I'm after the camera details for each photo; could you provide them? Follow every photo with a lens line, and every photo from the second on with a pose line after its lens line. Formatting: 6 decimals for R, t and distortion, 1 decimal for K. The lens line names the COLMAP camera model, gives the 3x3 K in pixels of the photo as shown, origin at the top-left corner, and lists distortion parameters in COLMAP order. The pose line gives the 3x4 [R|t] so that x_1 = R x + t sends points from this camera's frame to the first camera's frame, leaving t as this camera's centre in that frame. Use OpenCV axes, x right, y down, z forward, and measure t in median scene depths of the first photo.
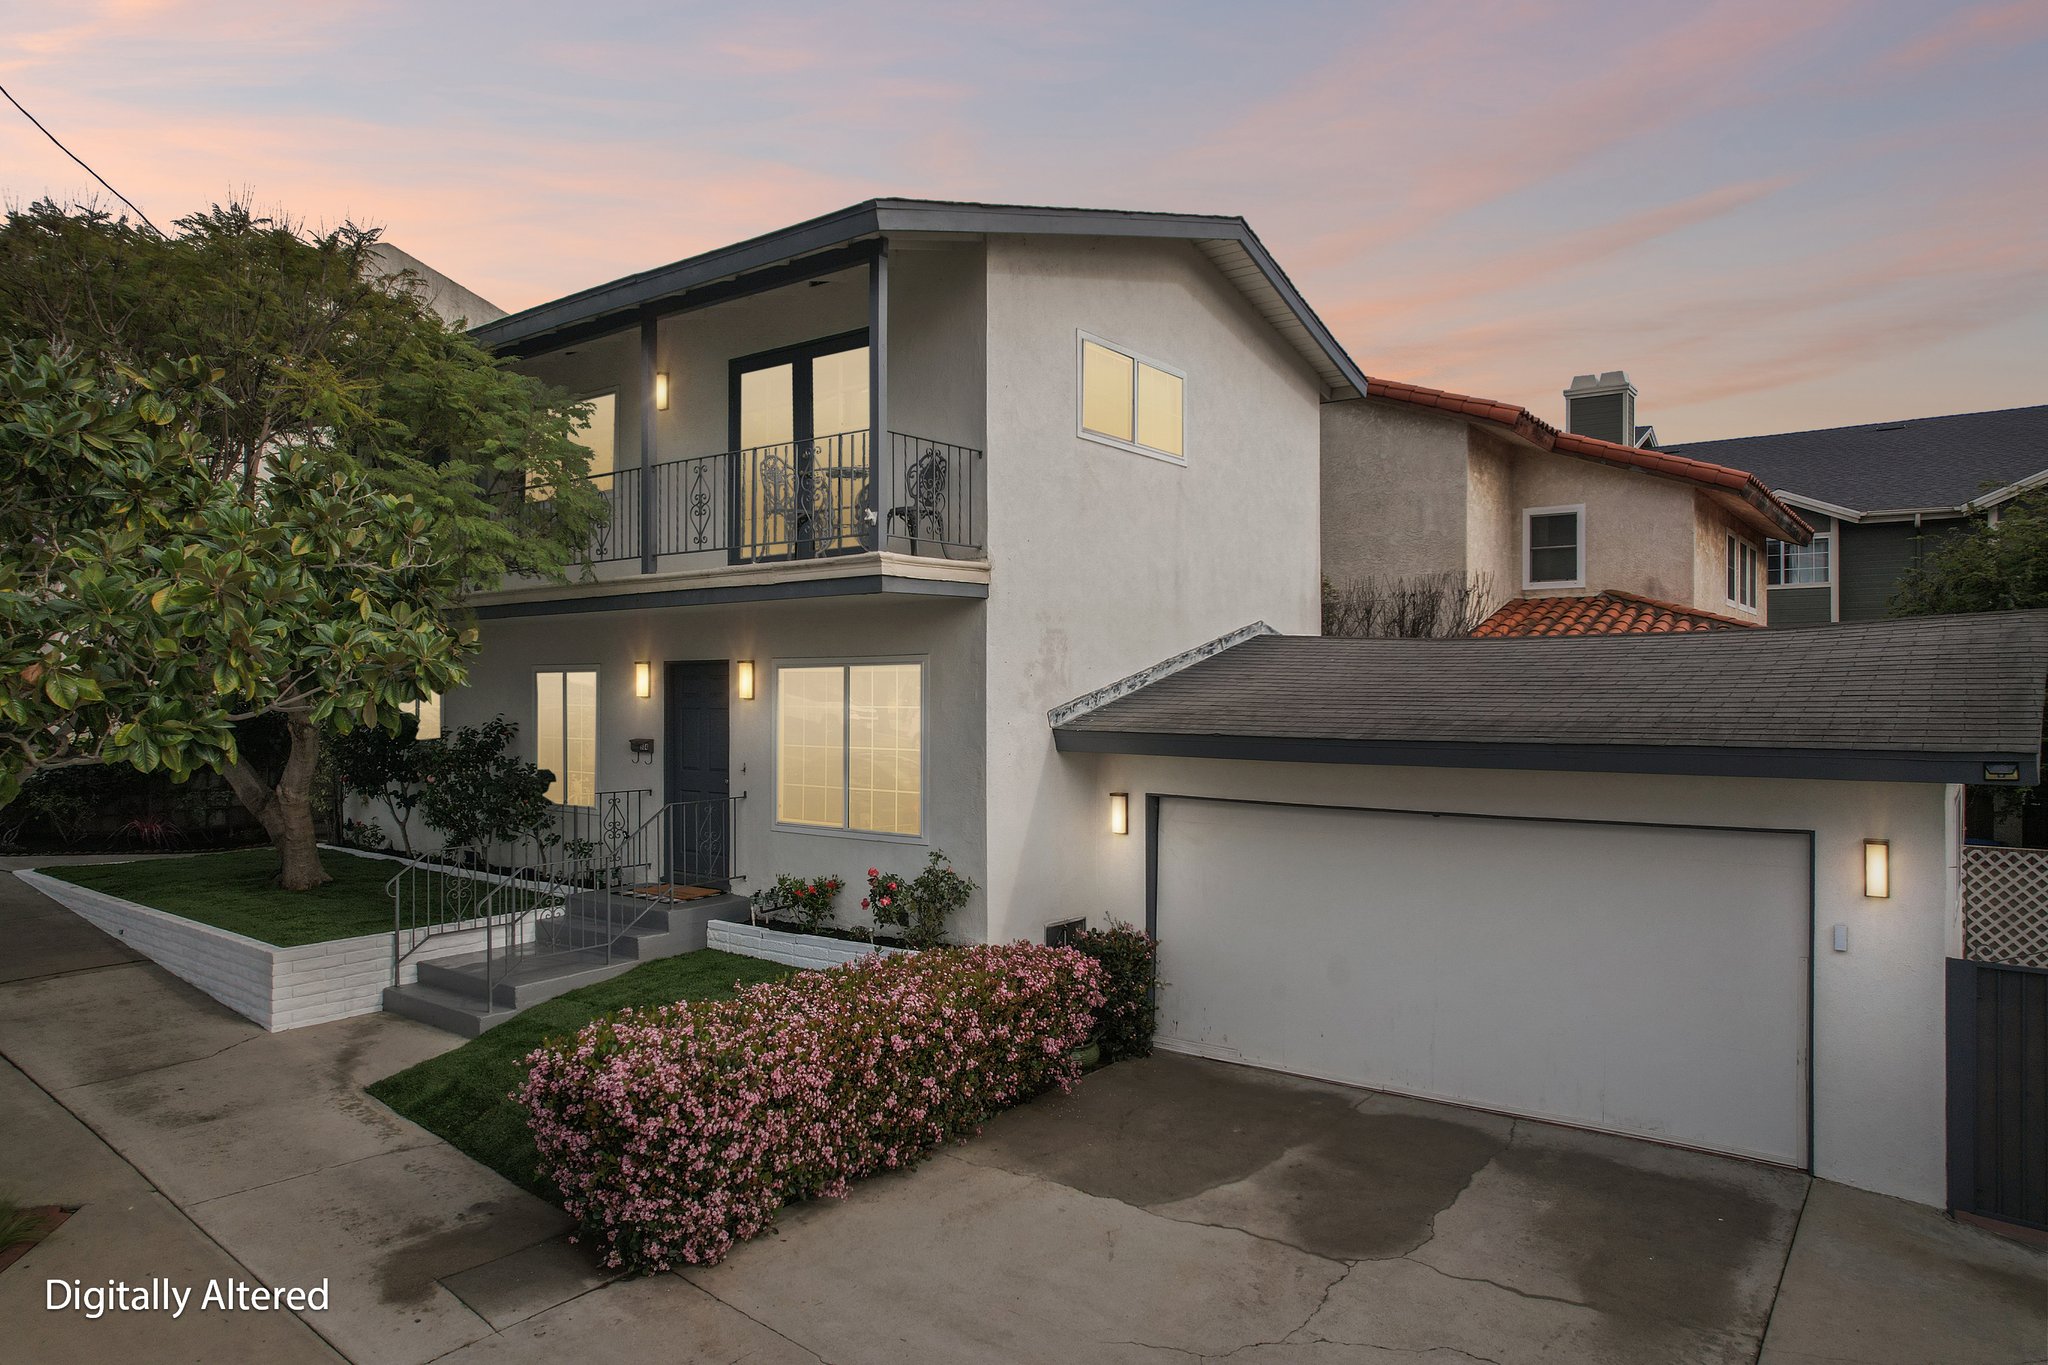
lens RADIAL K [[1321.6, 0, 1030.5], [0, 1321.6, 684.6], [0, 0, 1]] dist [-0.070940, 0.057168]
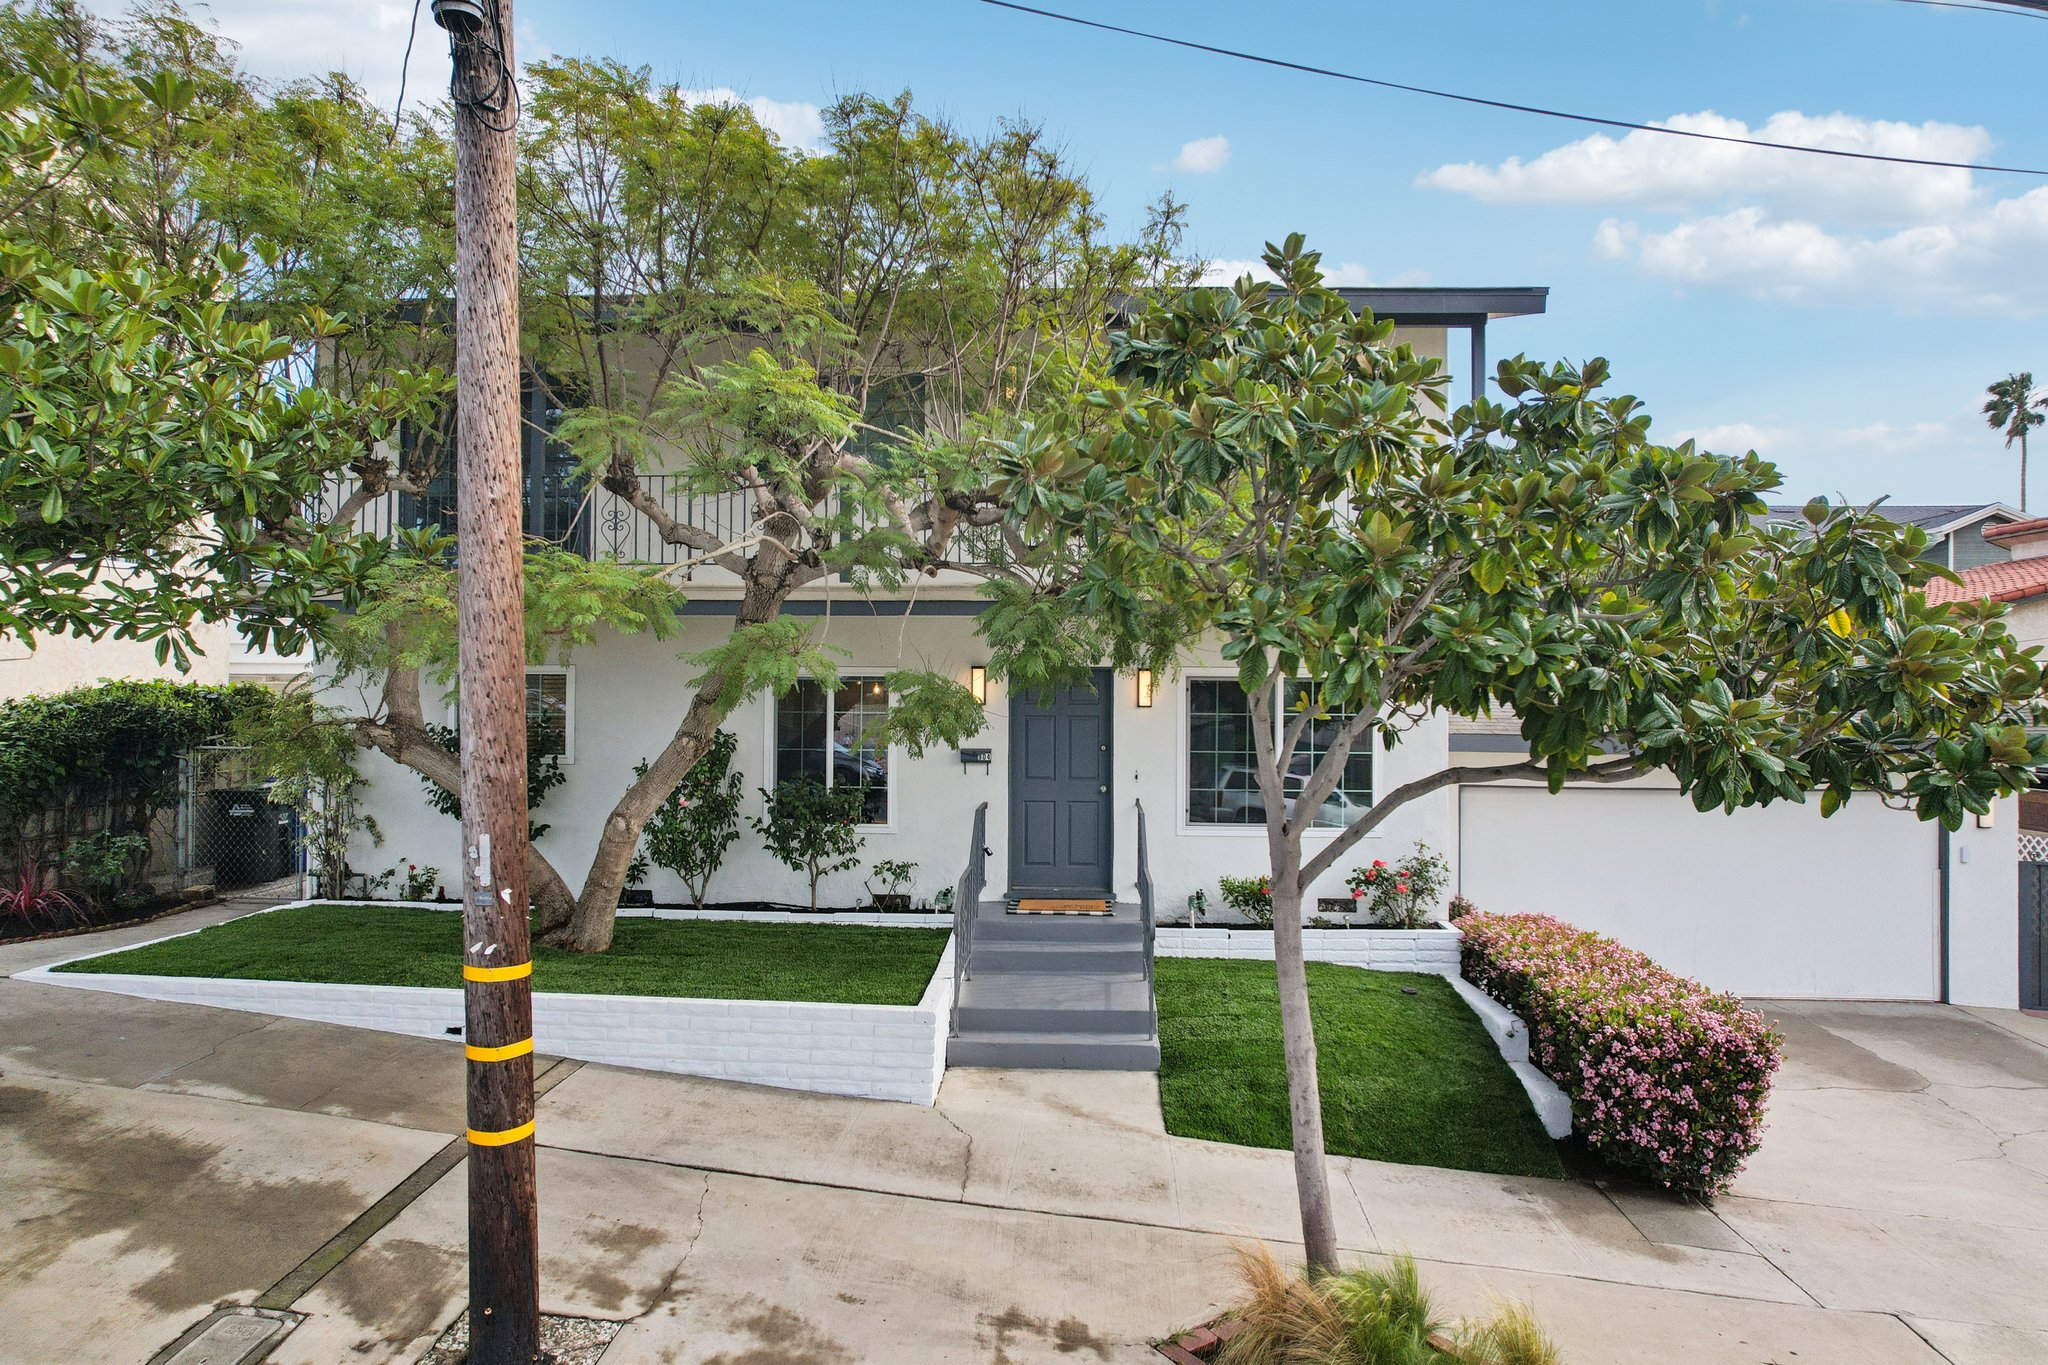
lens RADIAL K [[1321.6, 0, 1017.1], [0, 1321.6, 676.4], [0, 0, 1]] dist [-0.070940, 0.057168]
pose [[0.827881, 0.007096, 0.560859, -1.356919], [-0.013658, 0.999879, 0.007510, -0.031012], [-0.560737, -0.013877, 0.827878, 0.329584]]
